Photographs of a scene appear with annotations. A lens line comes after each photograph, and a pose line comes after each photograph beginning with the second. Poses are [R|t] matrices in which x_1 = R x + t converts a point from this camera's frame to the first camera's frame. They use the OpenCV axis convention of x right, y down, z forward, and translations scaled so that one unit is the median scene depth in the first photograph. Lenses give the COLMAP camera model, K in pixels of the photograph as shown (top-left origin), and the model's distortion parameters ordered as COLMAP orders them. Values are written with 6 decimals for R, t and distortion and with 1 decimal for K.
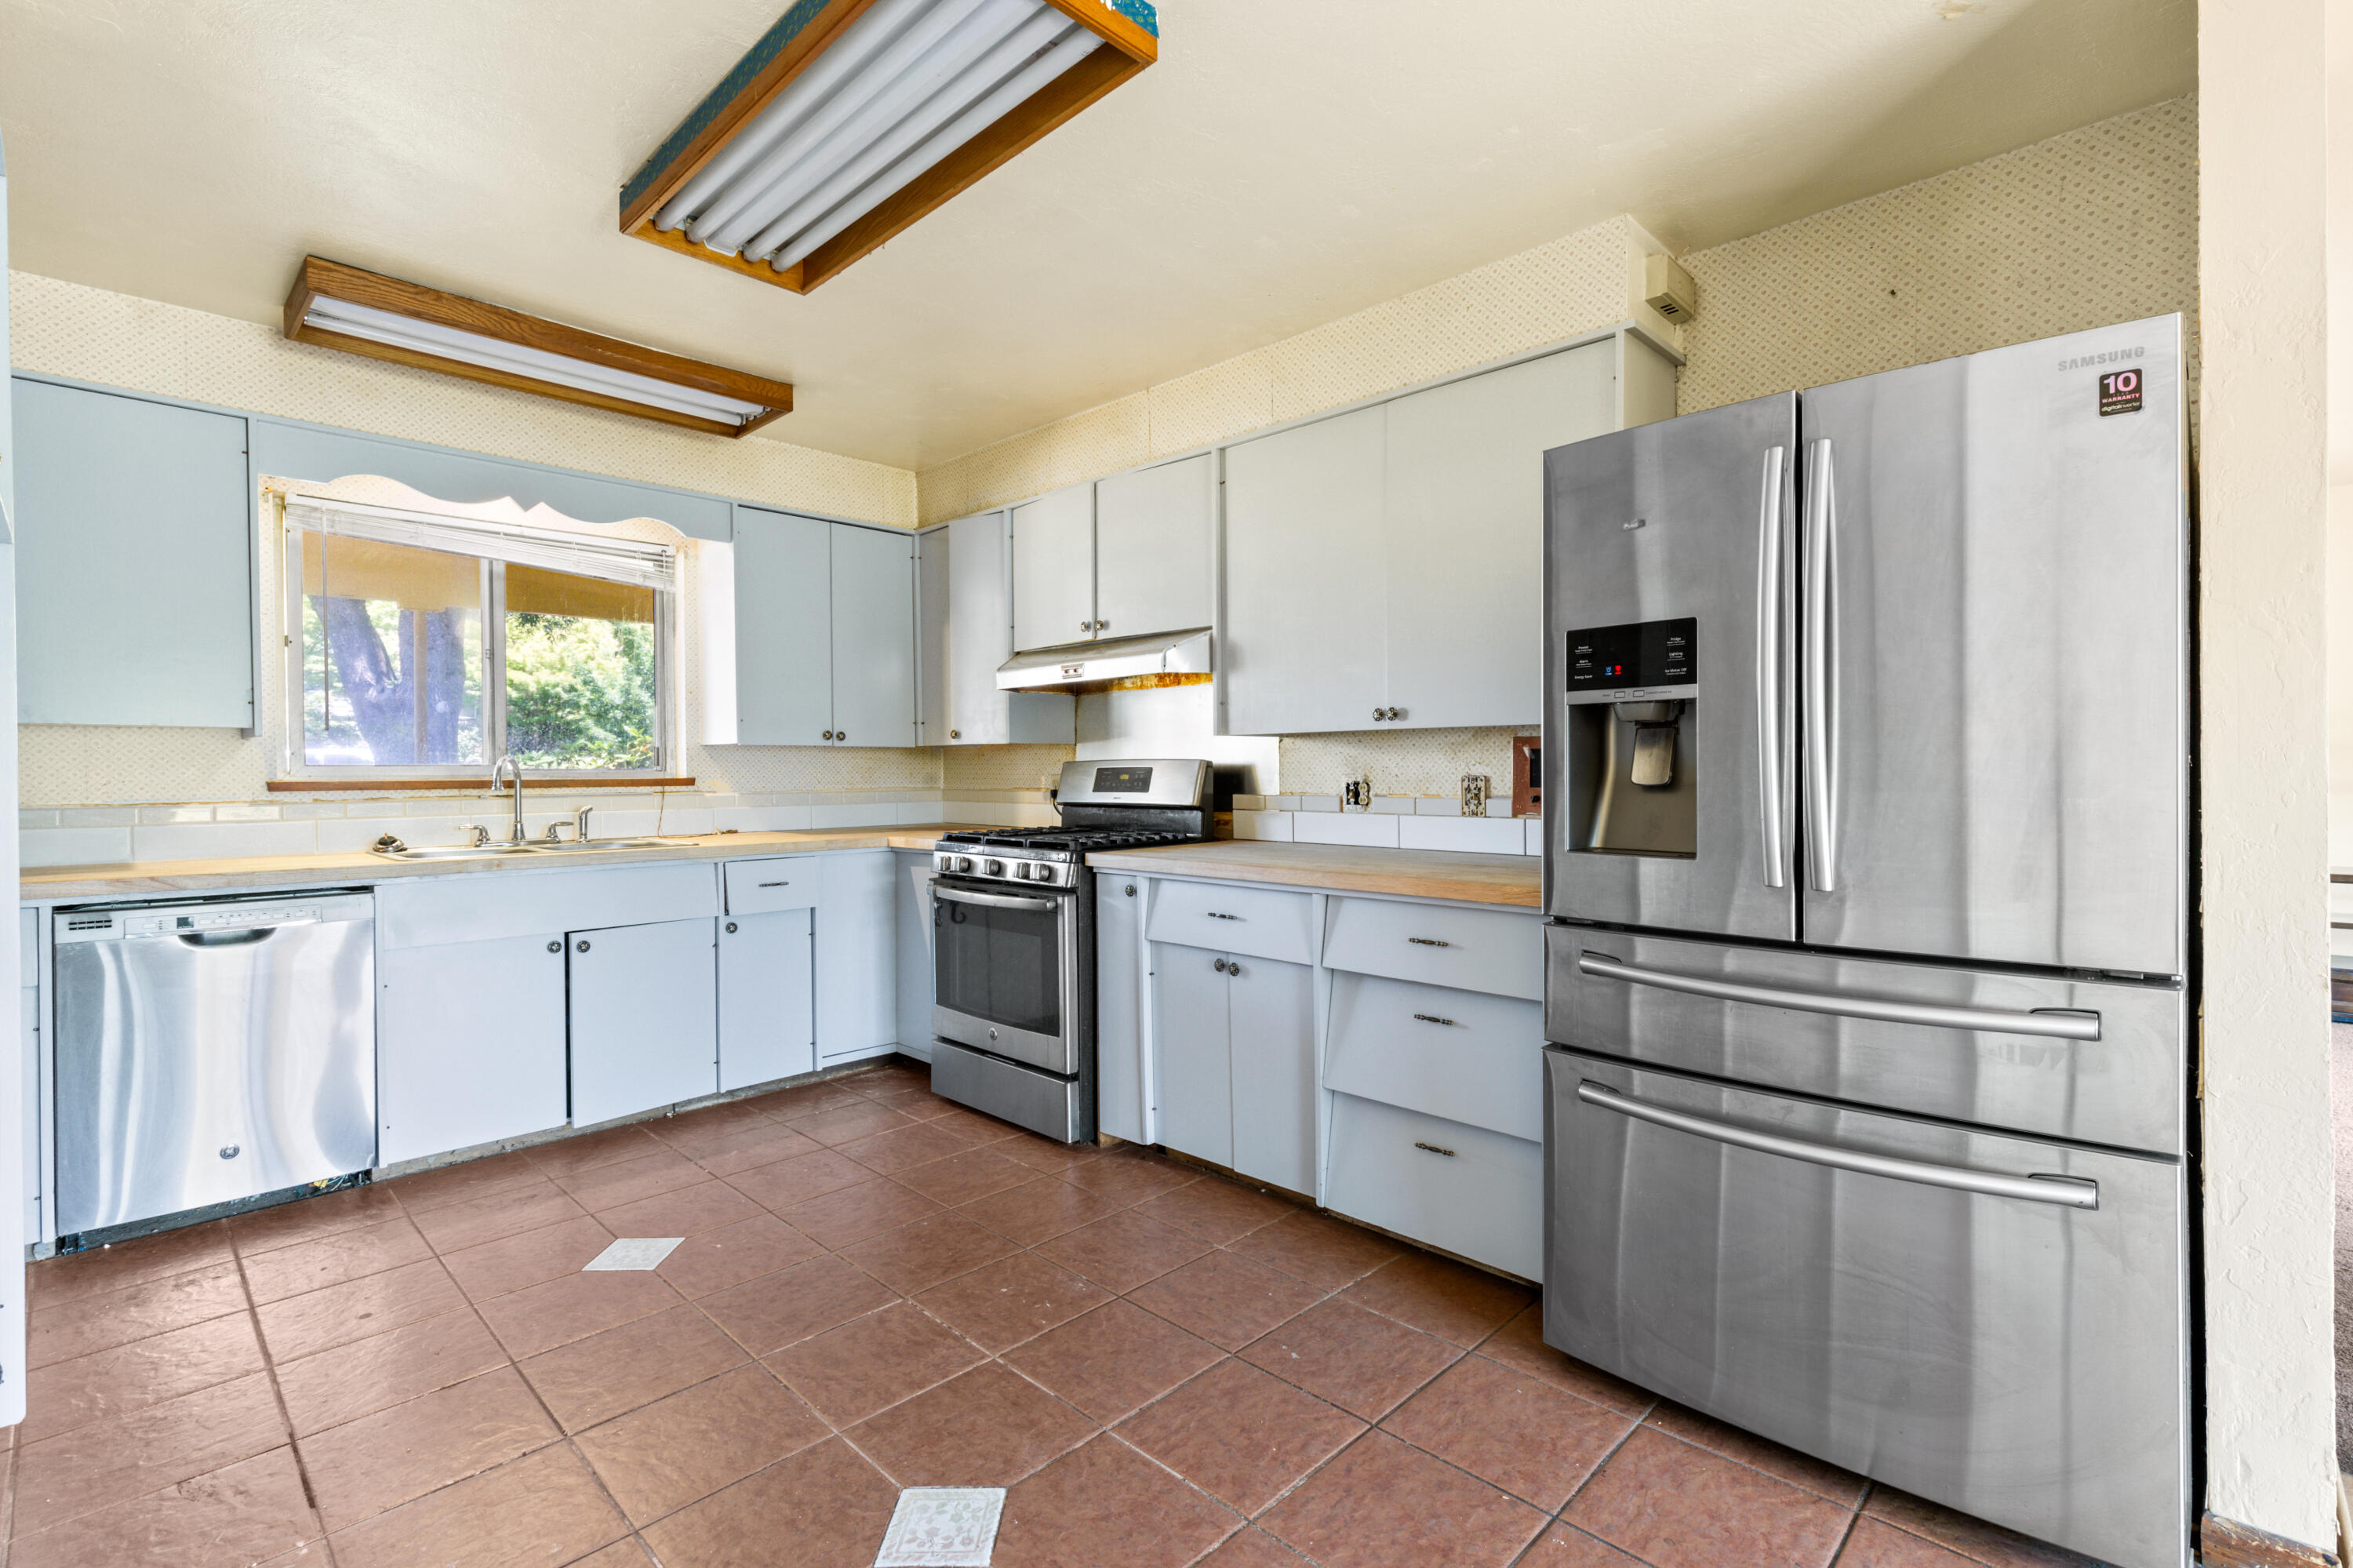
lens RADIAL K [[1071.5, 0, 1178.0], [0, 1071.5, 772.3], [0, 0, 1]] dist [0.001366, 0.000563]
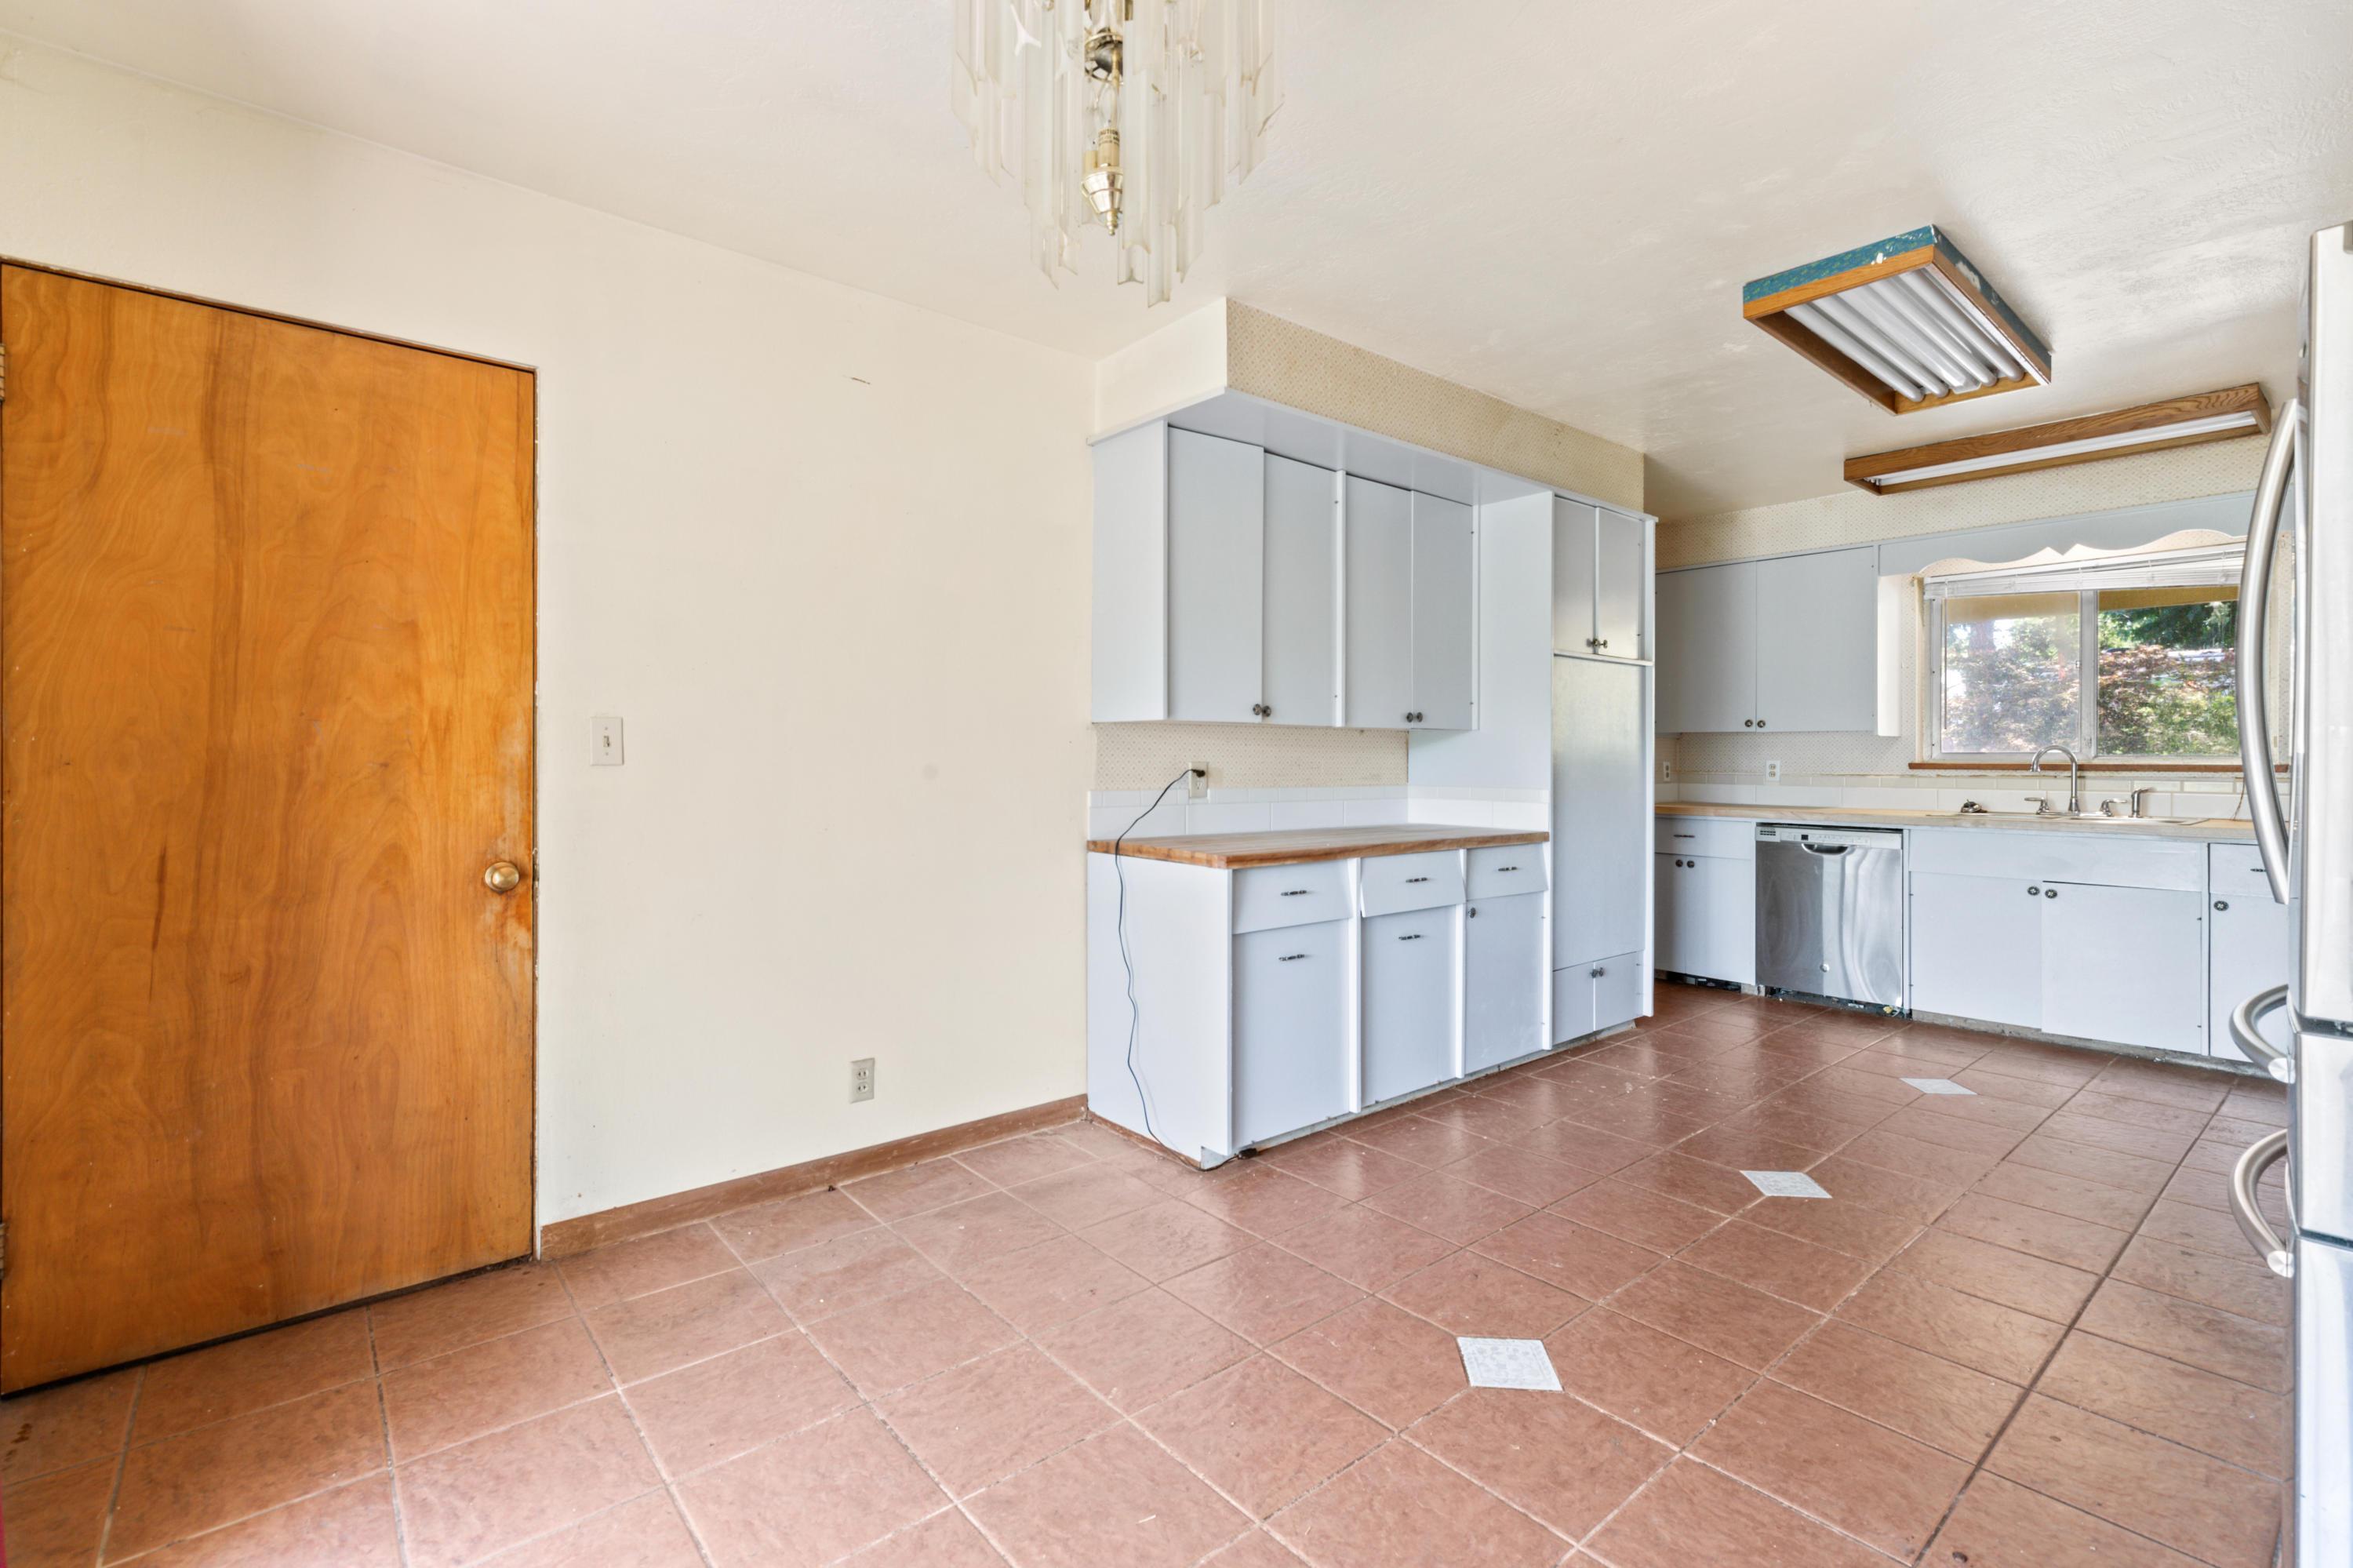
lens RADIAL K [[1066.0, 0, 1179.5], [0, 1066.0, 764.4], [0, 0, 1]] dist [0.002939, 0.000342]
pose [[-0.105747, 0.015929, -0.994265, 0.923488], [-0.002281, 0.999865, 0.016262, -0.013444], [0.994390, 0.003987, -0.105696, 0.102895]]
